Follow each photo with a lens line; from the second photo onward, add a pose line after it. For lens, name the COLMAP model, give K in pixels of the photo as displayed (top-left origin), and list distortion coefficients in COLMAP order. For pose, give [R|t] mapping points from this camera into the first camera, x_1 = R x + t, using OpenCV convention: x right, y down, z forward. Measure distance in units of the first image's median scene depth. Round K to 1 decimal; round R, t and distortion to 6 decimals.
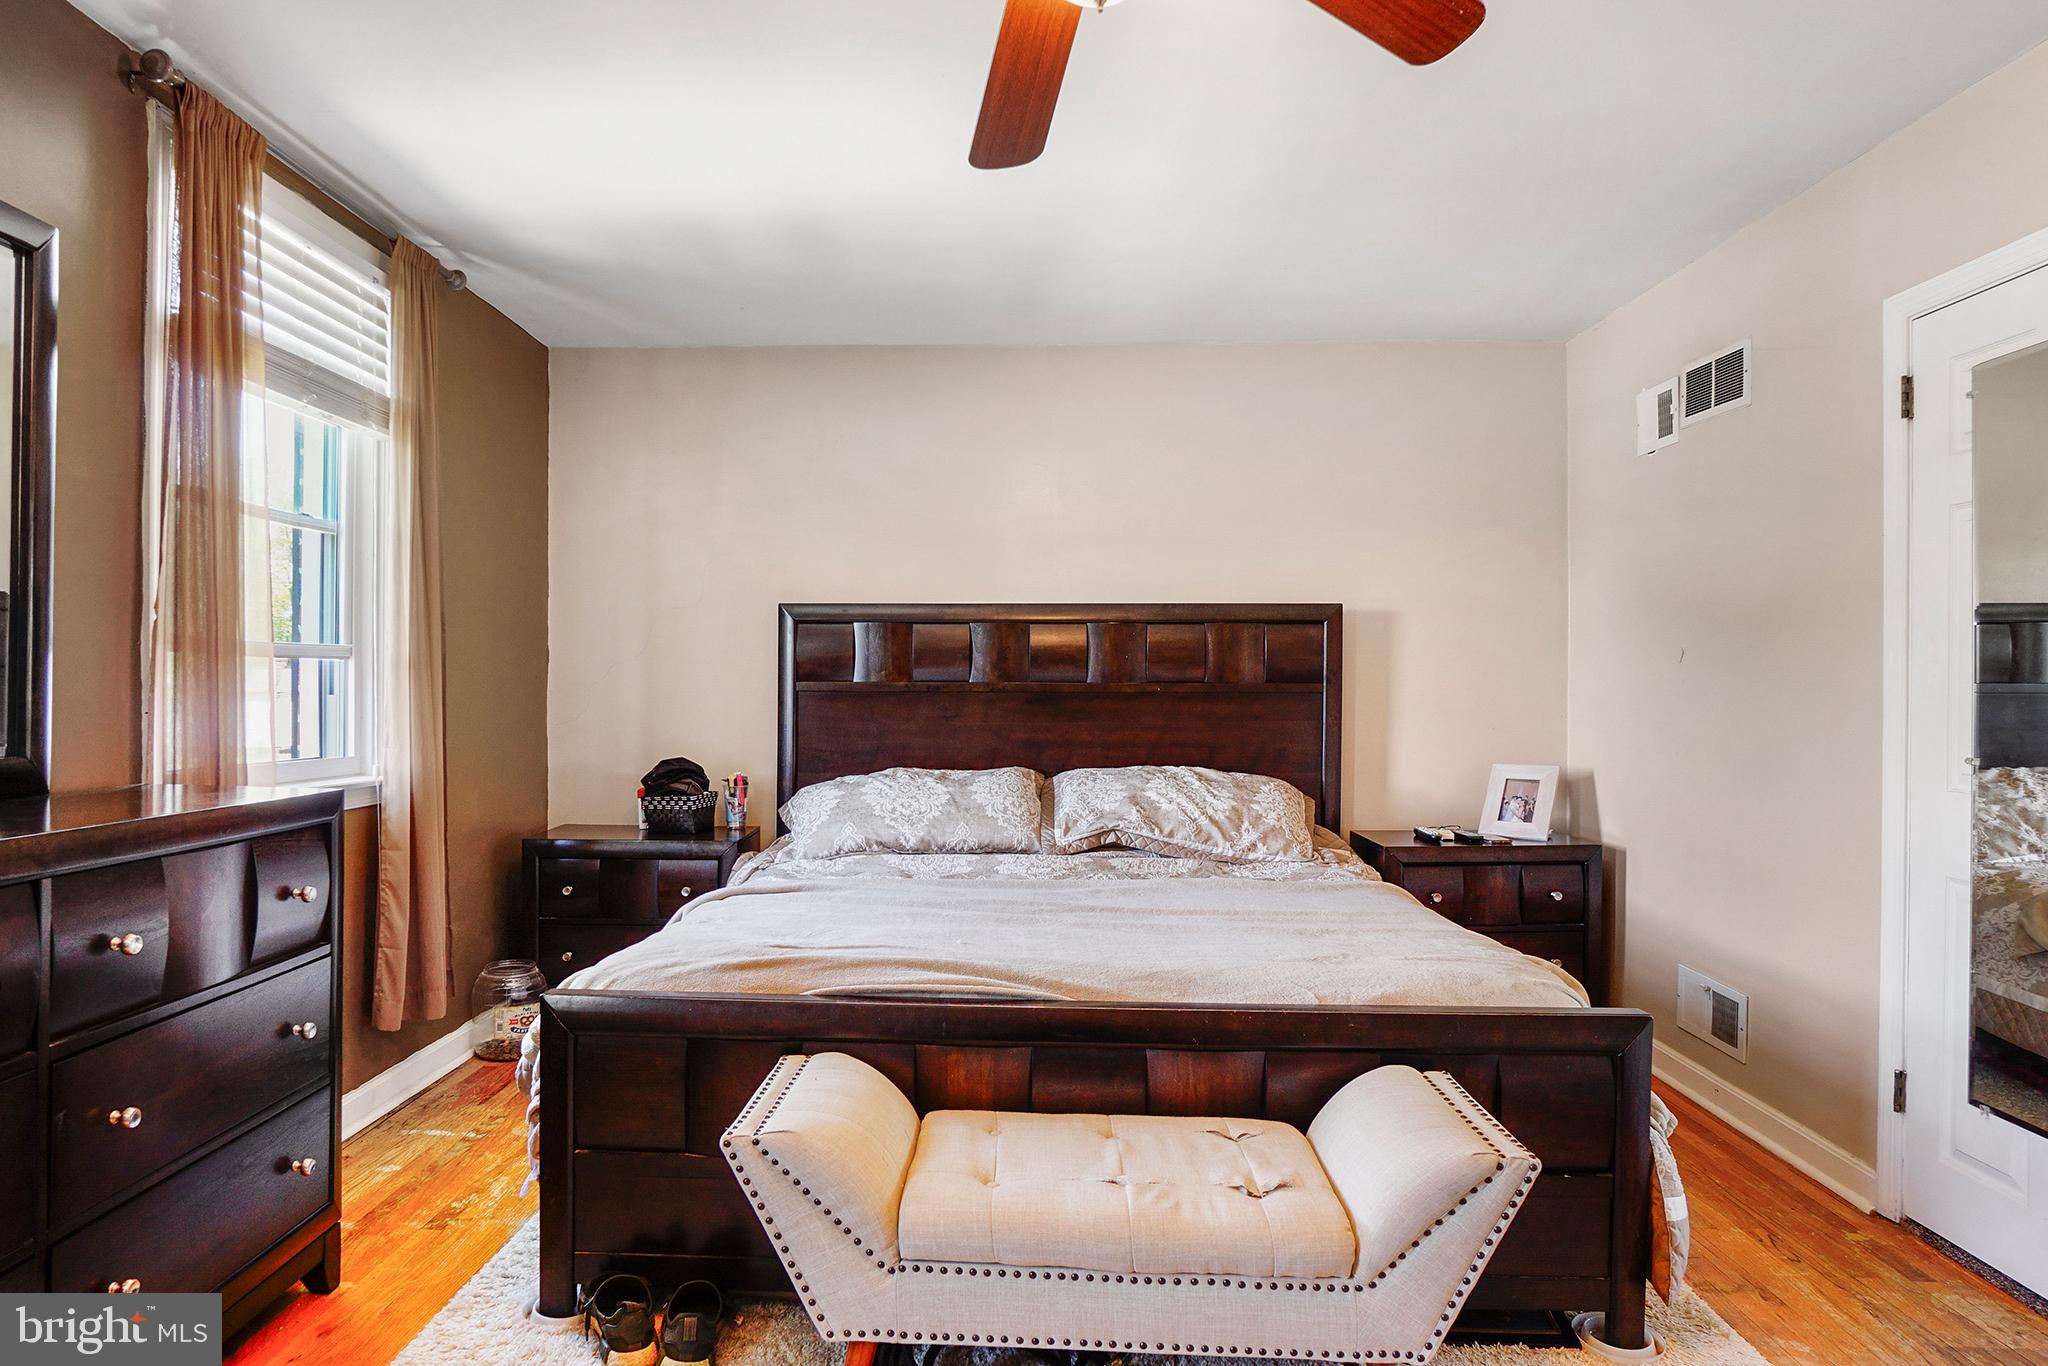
lens RADIAL K [[1183.6, 0, 962.1], [0, 1183.6, 688.8], [0, 0, 1]] dist [-0.037610, 0.013366]
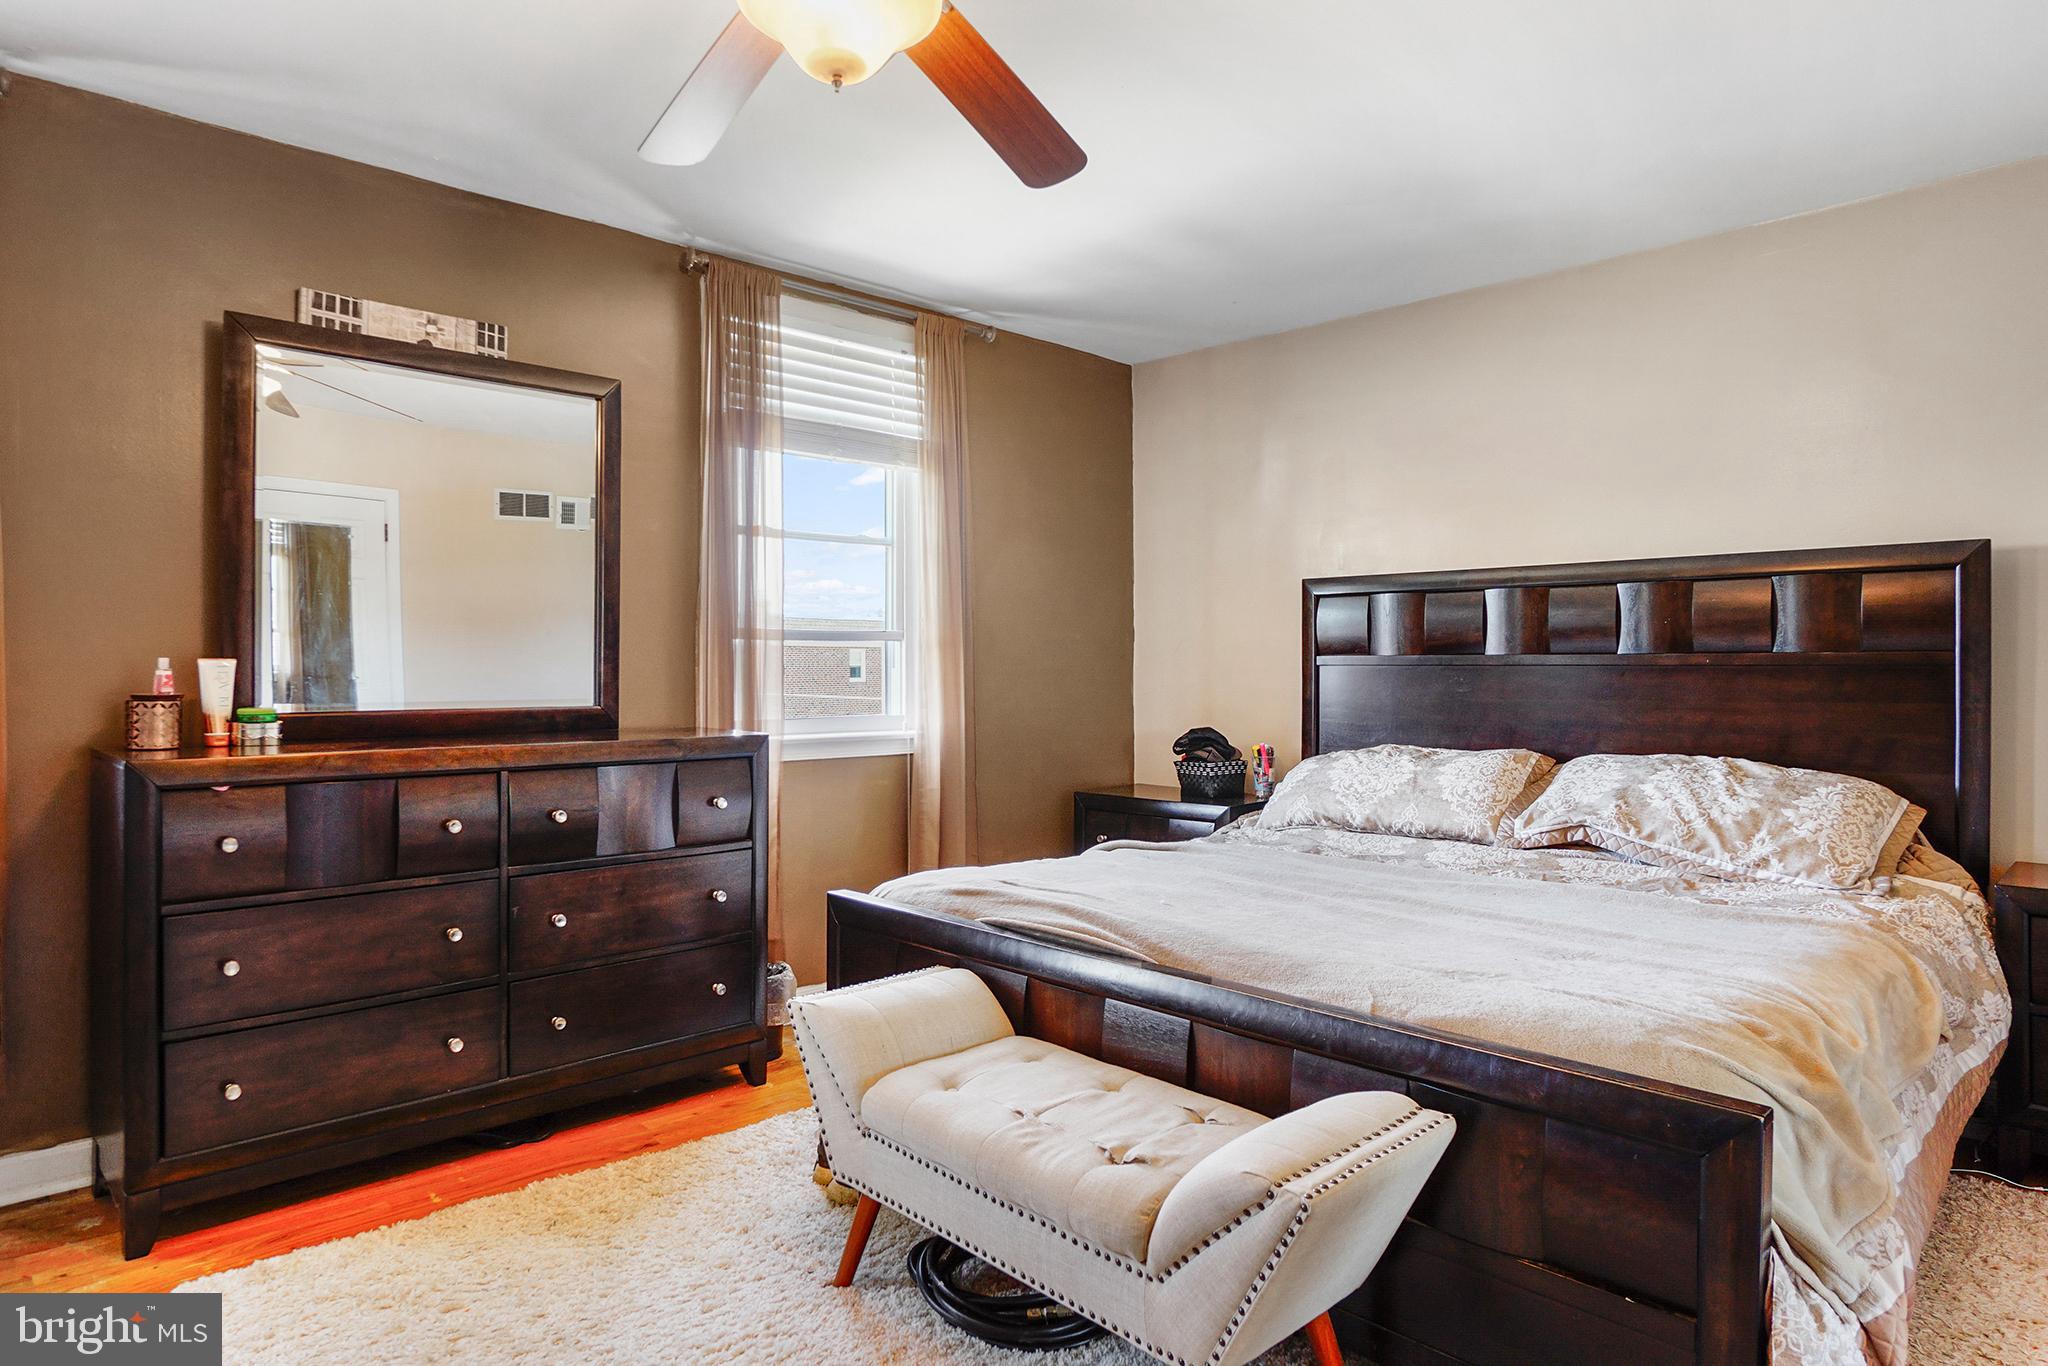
lens RADIAL K [[1183.6, 0, 988.2], [0, 1183.6, 652.2], [0, 0, 1]] dist [-0.037610, 0.013366]
pose [[0.727986, -0.010004, -0.685519, 0.398462], [0.002181, 0.999922, -0.012277, 0.003355], [0.685588, 0.007442, 0.727951, 0.087462]]
